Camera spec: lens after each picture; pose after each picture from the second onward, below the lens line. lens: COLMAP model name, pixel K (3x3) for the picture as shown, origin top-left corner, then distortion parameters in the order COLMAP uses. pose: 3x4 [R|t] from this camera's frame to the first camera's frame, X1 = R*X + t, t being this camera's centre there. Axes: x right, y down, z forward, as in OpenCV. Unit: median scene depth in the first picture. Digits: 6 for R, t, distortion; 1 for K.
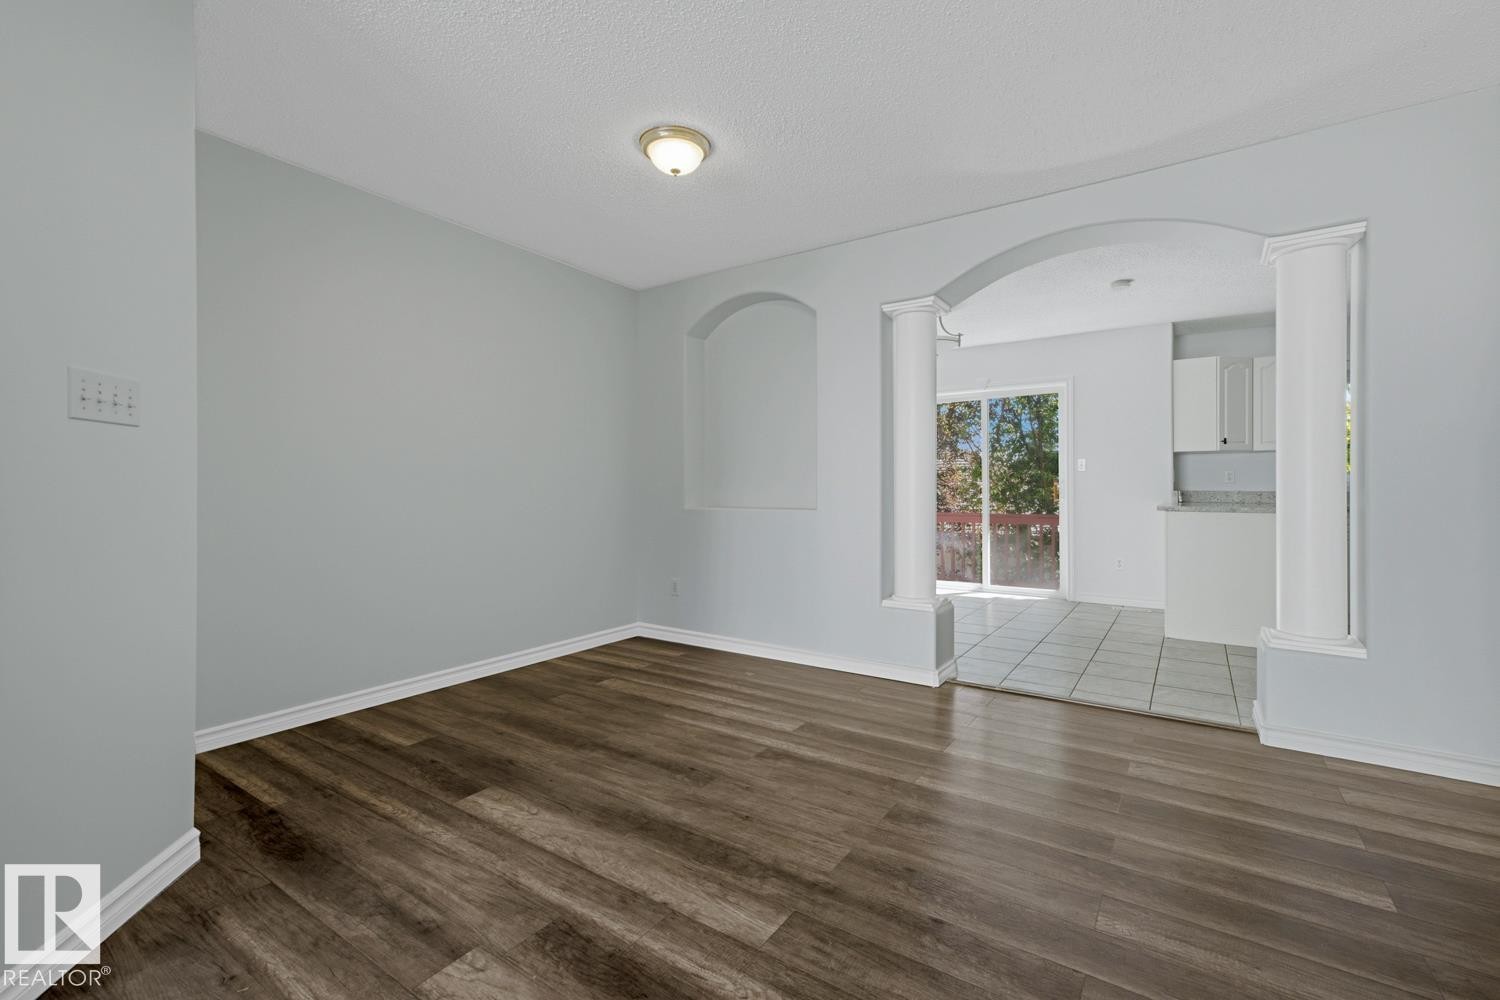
lens RADIAL K [[644.0, 0, 753.2], [0, 644.0, 489.8], [0, 0, 1]] dist [0.016905, -0.000274]
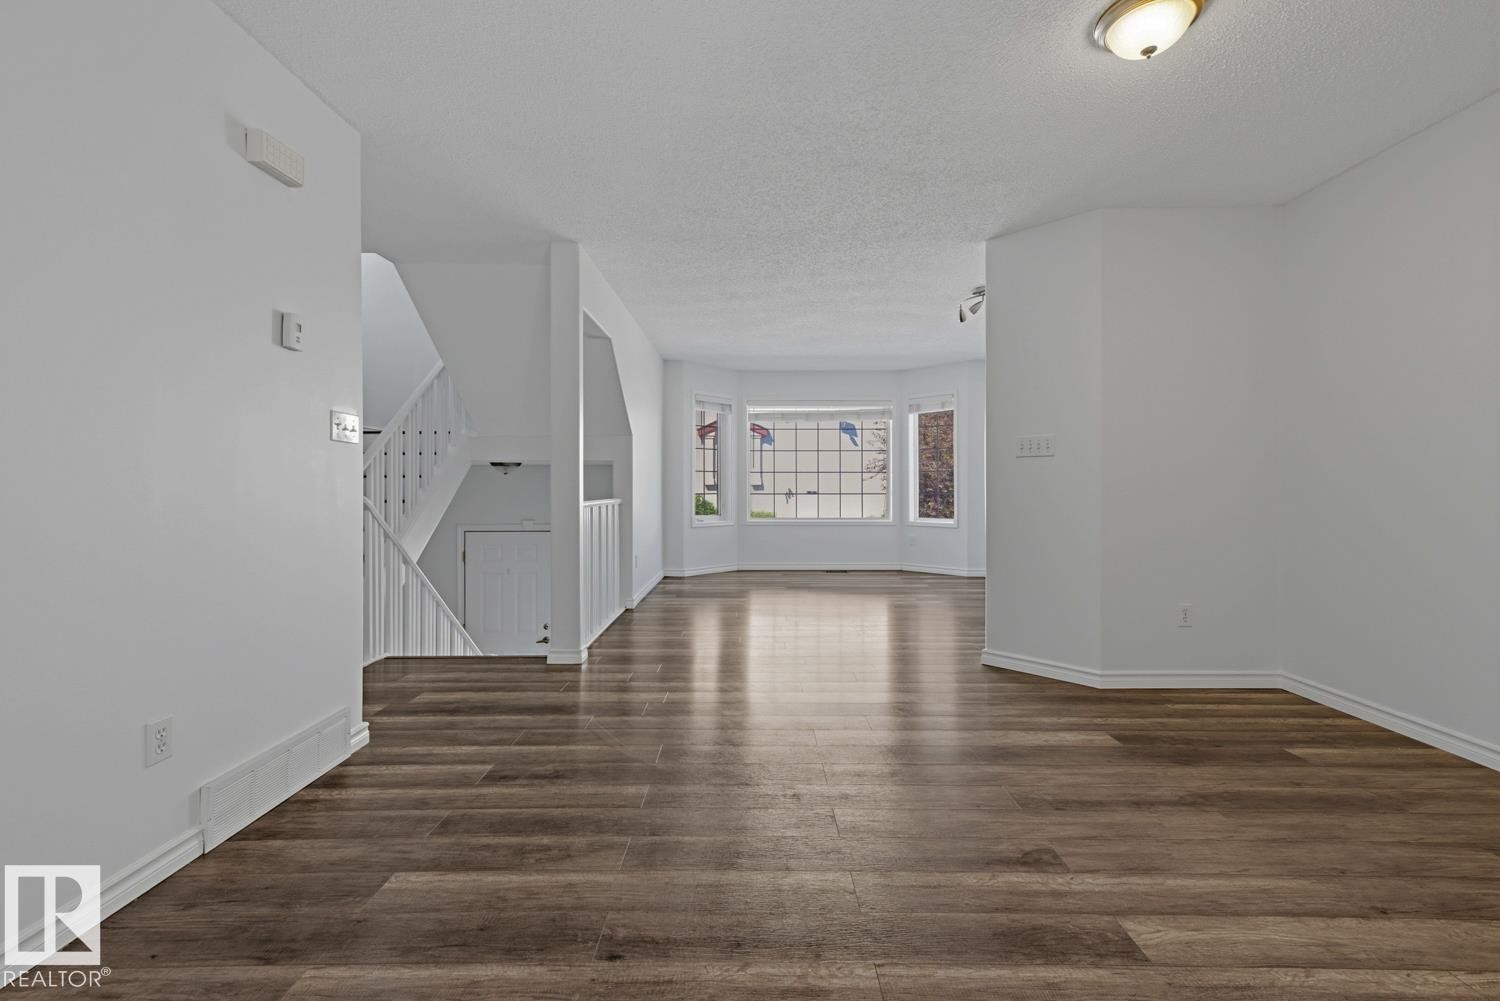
lens RADIAL K [[644.0, 0, 753.2], [0, 644.0, 490.3], [0, 0, 1]] dist [0.016905, -0.000274]
pose [[-0.826699, 0.006363, -0.562609, 0.671981], [0.000365, 0.999942, 0.010774, -0.002262], [0.562645, 0.008701, -0.826653, 1.366871]]
